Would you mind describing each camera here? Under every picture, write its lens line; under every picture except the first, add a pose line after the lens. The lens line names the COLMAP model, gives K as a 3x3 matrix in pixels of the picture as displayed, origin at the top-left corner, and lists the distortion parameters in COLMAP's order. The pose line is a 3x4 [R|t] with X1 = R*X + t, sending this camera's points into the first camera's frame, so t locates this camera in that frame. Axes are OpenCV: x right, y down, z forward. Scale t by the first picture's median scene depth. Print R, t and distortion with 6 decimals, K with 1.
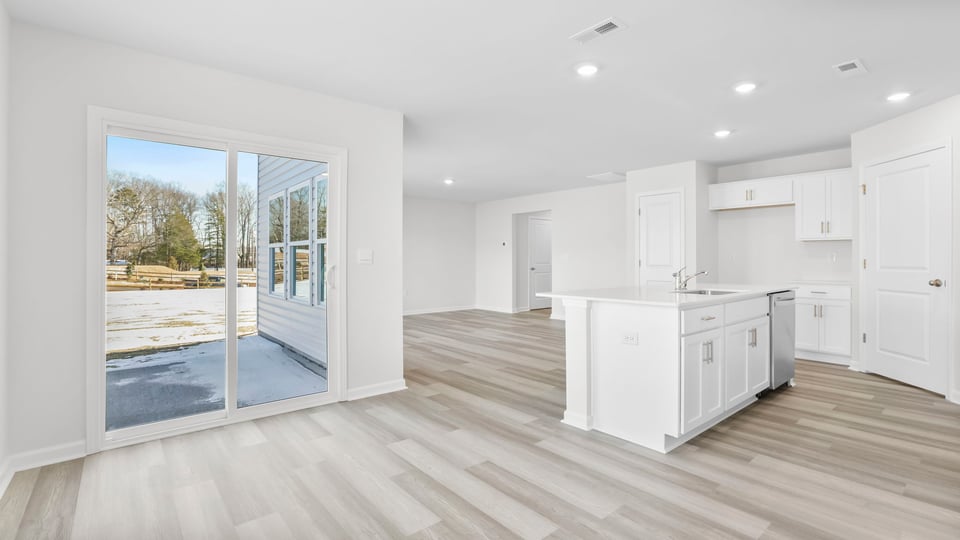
lens RADIAL K [[448.8, 0, 498.8], [0, 448.8, 254.0], [0, 0, 1]] dist [0.000560, 0.001193]
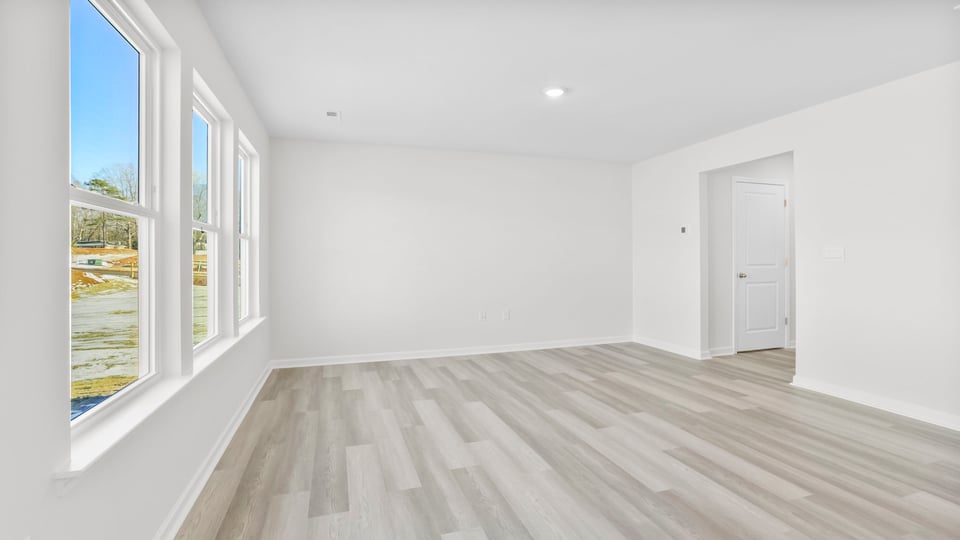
lens RADIAL K [[448.8, 0, 491.6], [0, 448.8, 256.8], [0, 0, 1]] dist [0.000560, 0.001193]
pose [[0.926290, -0.005770, -0.376767, 0.002953], [0.013077, 0.999773, 0.016839, -0.003108], [0.376585, -0.020525, 0.926155, 0.690031]]
